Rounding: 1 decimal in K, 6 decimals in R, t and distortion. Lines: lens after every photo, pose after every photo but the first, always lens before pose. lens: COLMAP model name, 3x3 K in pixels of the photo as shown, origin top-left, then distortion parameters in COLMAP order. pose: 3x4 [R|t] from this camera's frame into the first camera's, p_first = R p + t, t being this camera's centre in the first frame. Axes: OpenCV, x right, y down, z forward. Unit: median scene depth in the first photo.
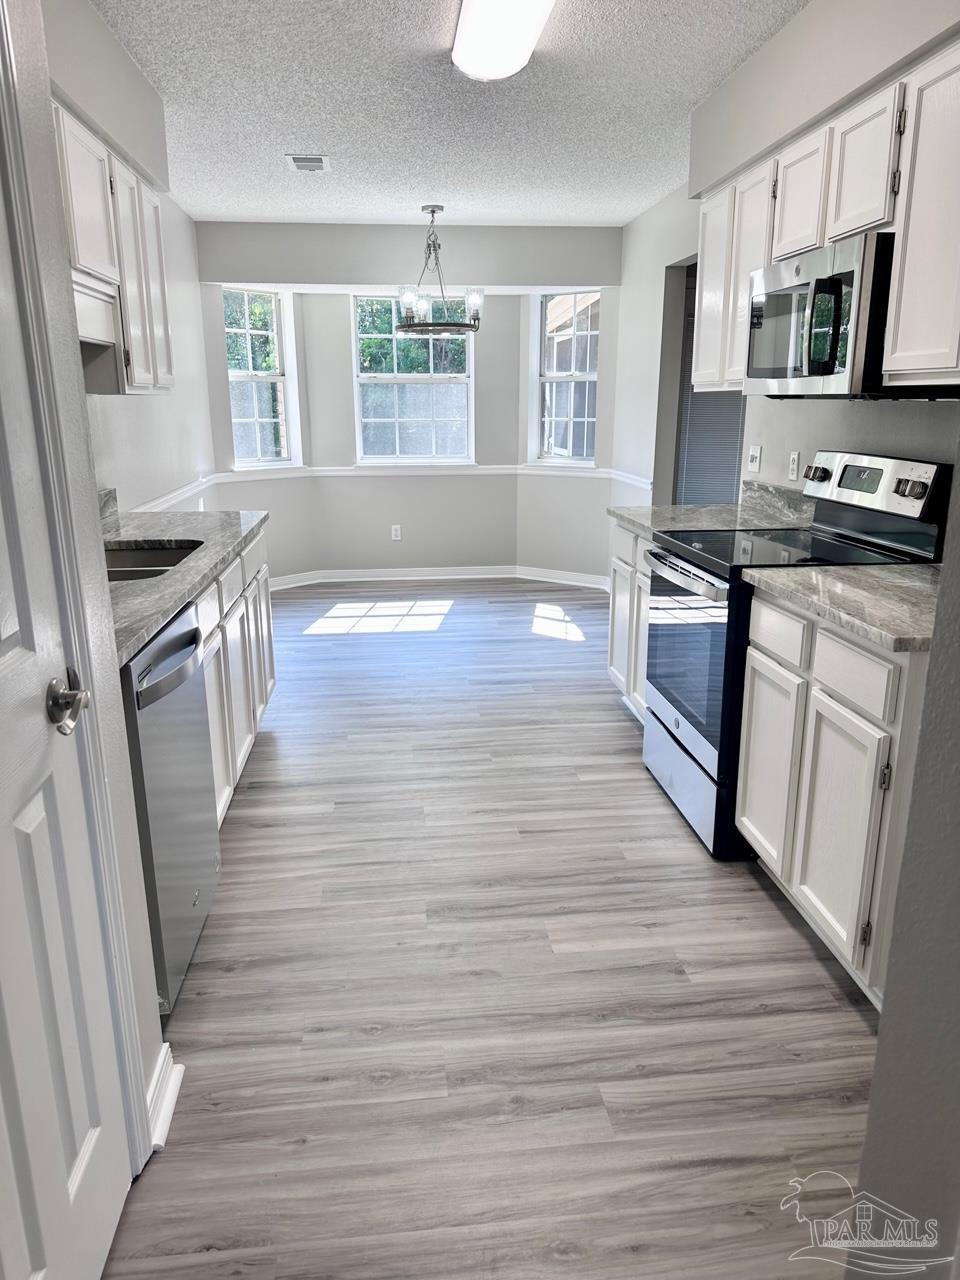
lens RADIAL K [[923.2, 0, 480.0], [0, 923.2, 640.0], [0, 0, 1]] dist [0.125617, -0.157102]
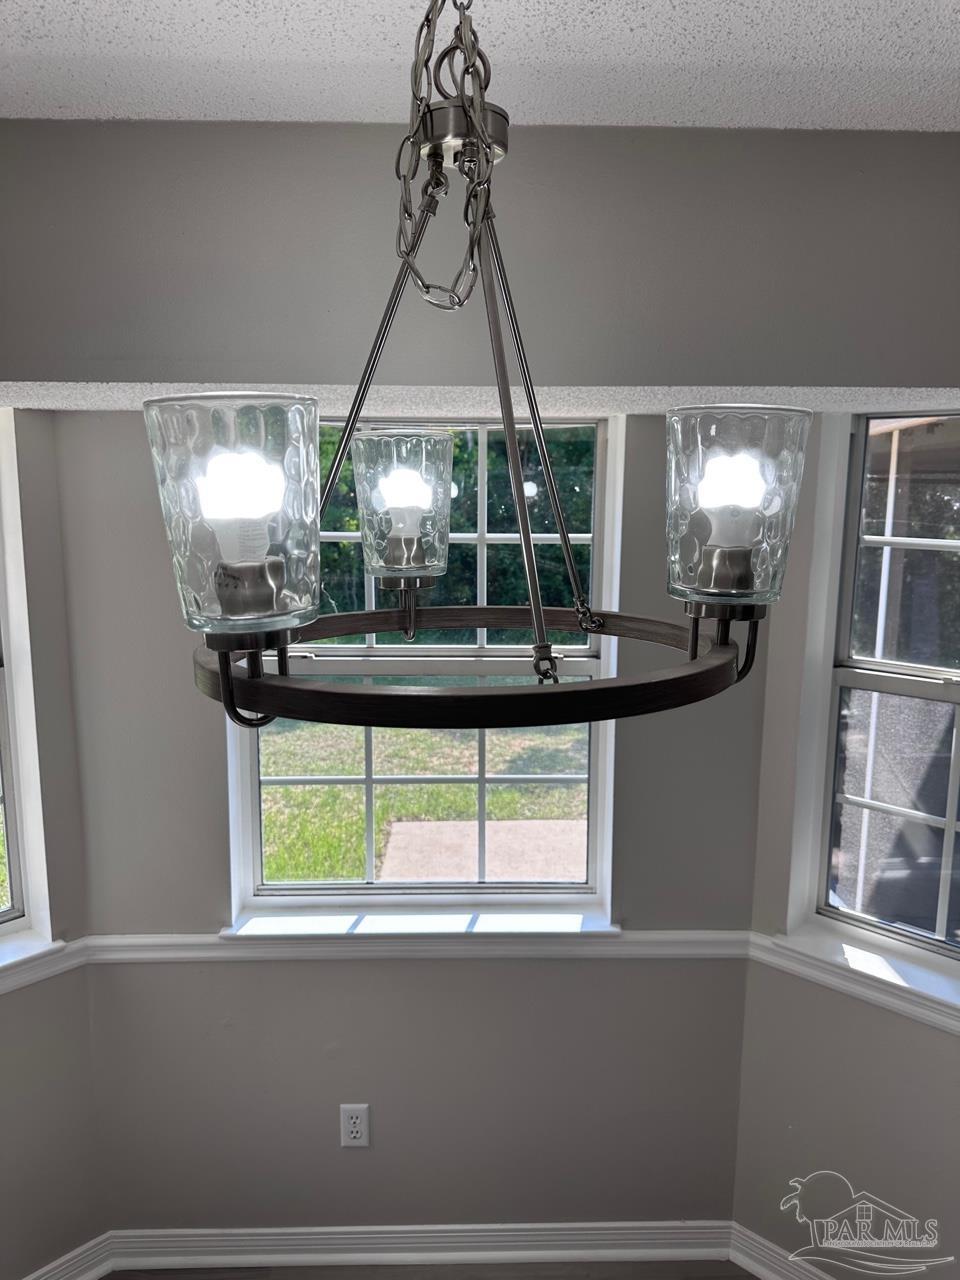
lens RADIAL K [[923.2, 0, 480.0], [0, 923.2, 640.0], [0, 0, 1]] dist [0.125617, -0.157102]
pose [[0.995398, 0.032071, -0.090297, -0.024393], [-0.040434, 0.994904, -0.092365, -0.258555], [0.086875, 0.095591, 0.991622, 0.680608]]
